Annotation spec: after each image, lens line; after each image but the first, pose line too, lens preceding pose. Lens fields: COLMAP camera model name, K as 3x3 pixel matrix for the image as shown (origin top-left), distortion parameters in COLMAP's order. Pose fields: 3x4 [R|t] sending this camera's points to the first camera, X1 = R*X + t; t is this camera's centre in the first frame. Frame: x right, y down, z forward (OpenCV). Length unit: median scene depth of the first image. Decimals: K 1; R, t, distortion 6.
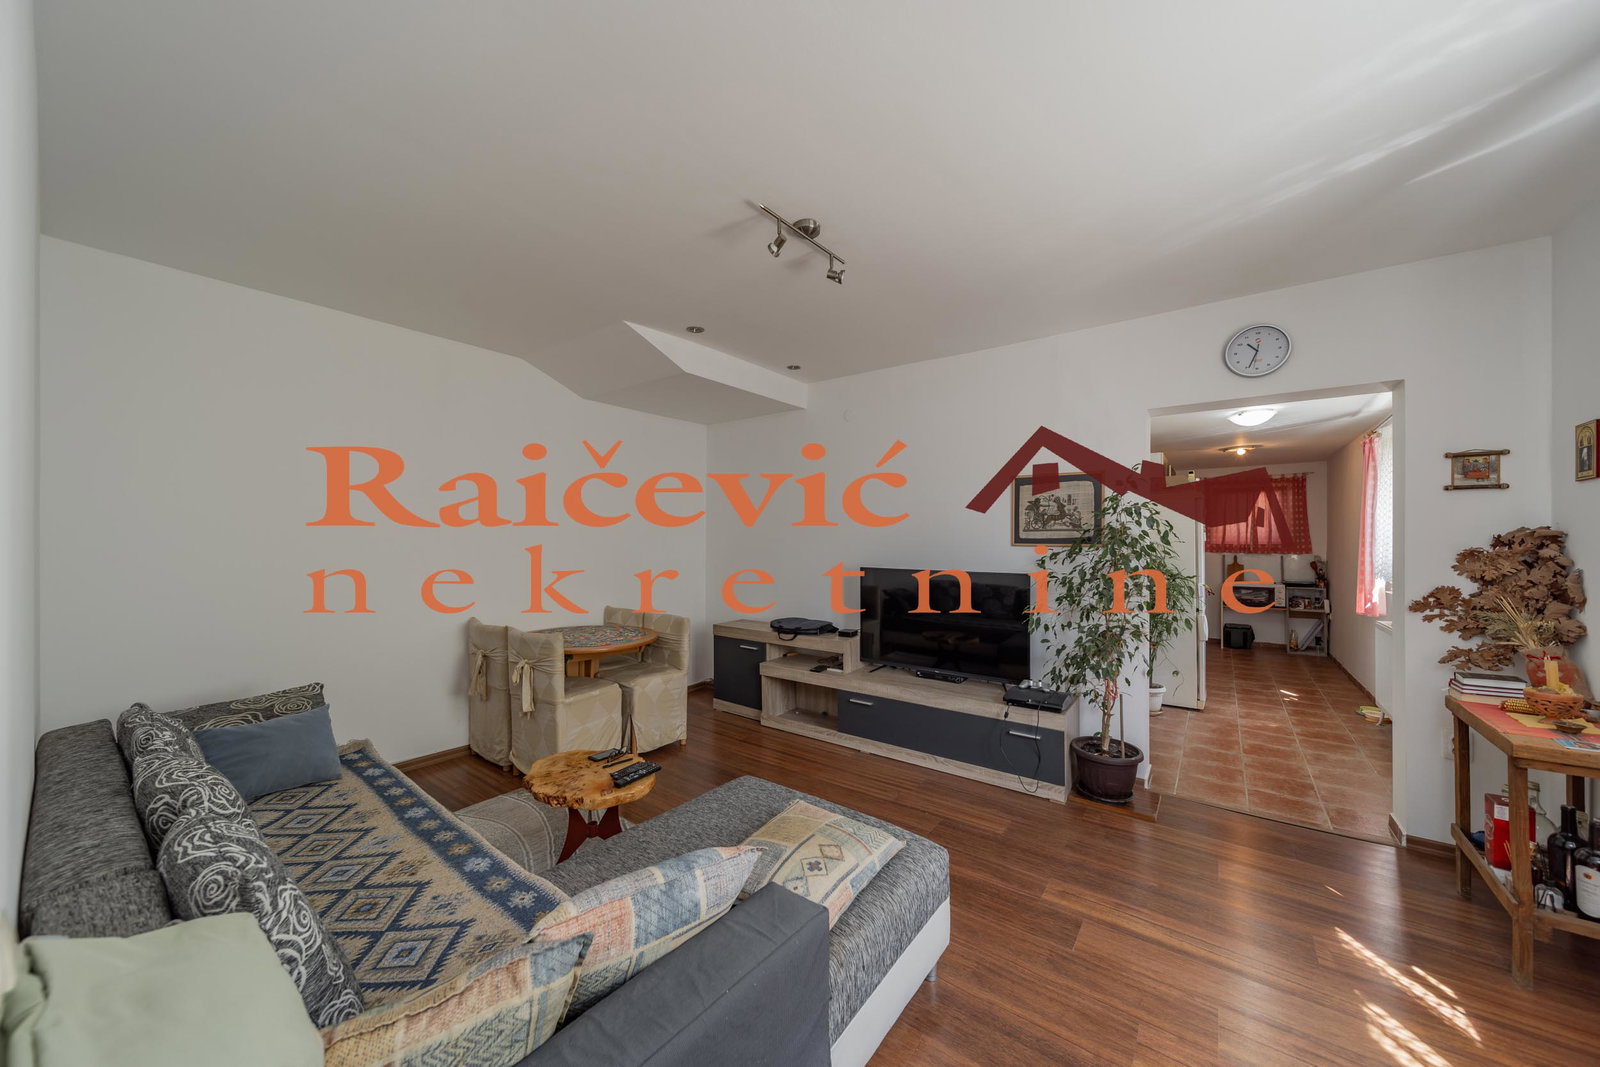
lens RADIAL K [[568.0, 0, 789.0], [0, 568.0, 537.8], [0, 0, 1]] dist [0.000684, 0.000004]
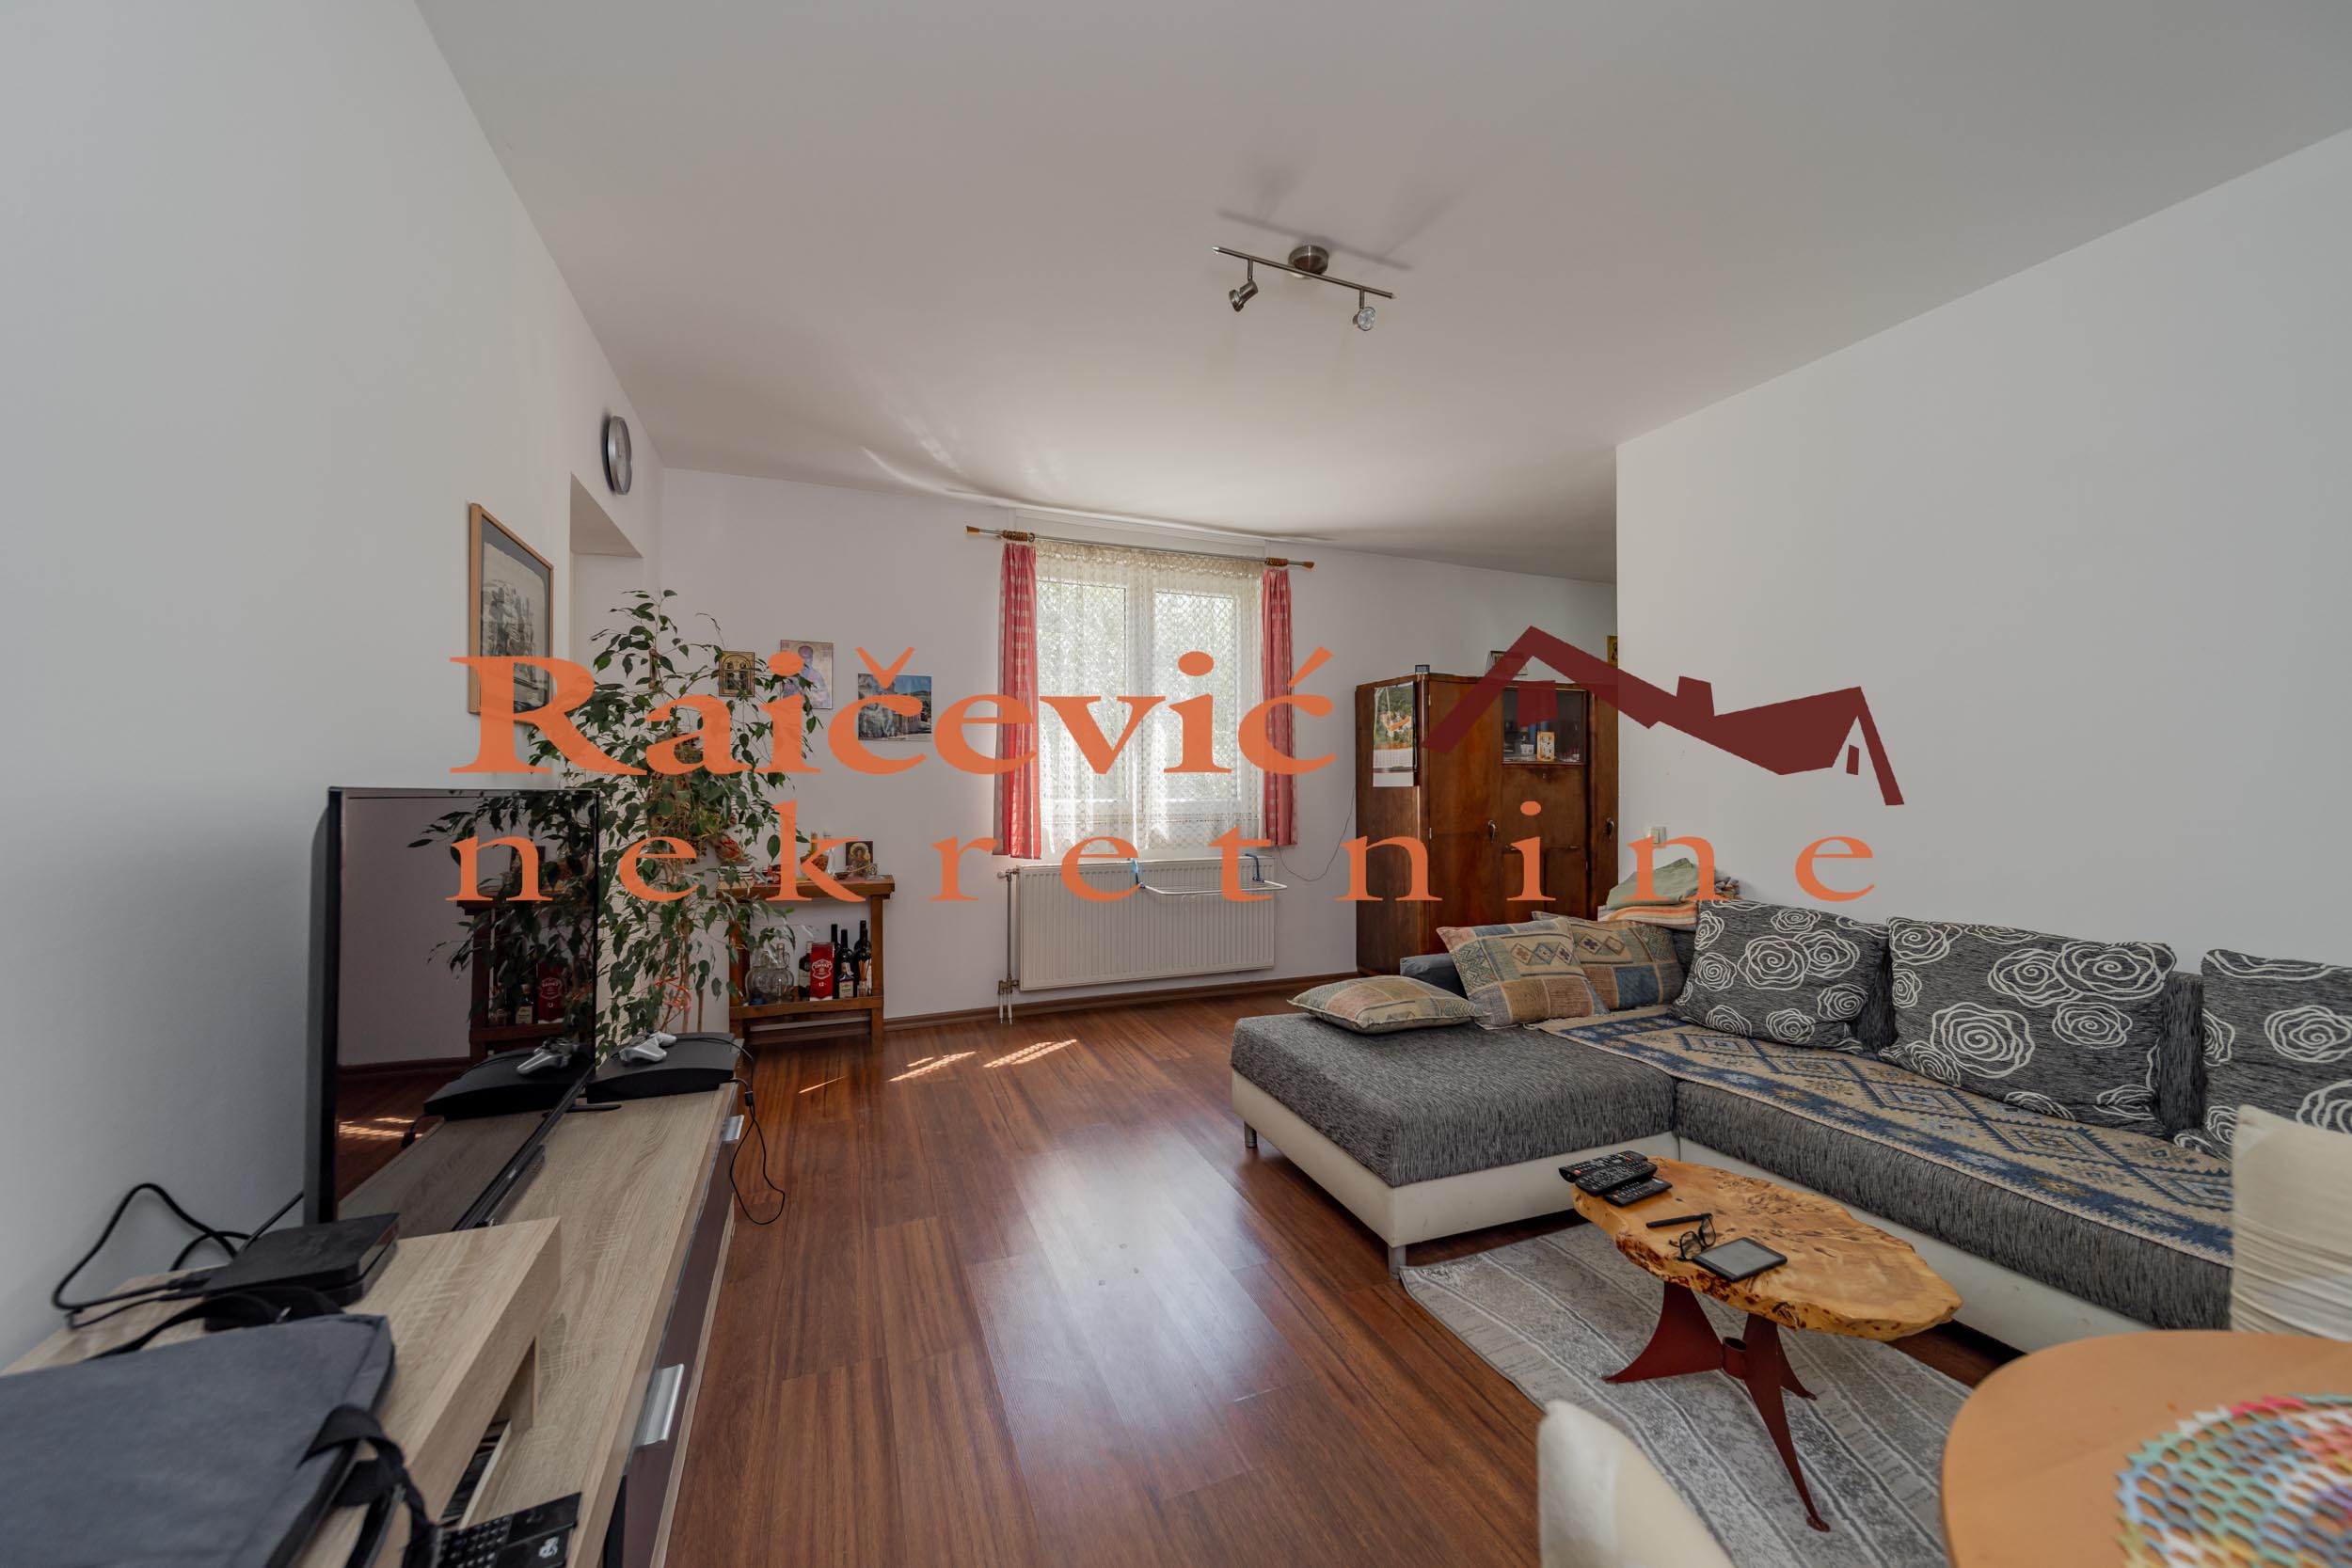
lens RADIAL K [[834.9, 0, 1157.8], [0, 834.9, 771.4], [0, 0, 1]] dist [0.000684, 0.000004]
pose [[-0.855975, 0.004914, 0.516994, -0.421164], [-0.002473, 0.999904, -0.013599, 0.100875], [-0.517011, -0.012919, -0.855881, 2.489141]]
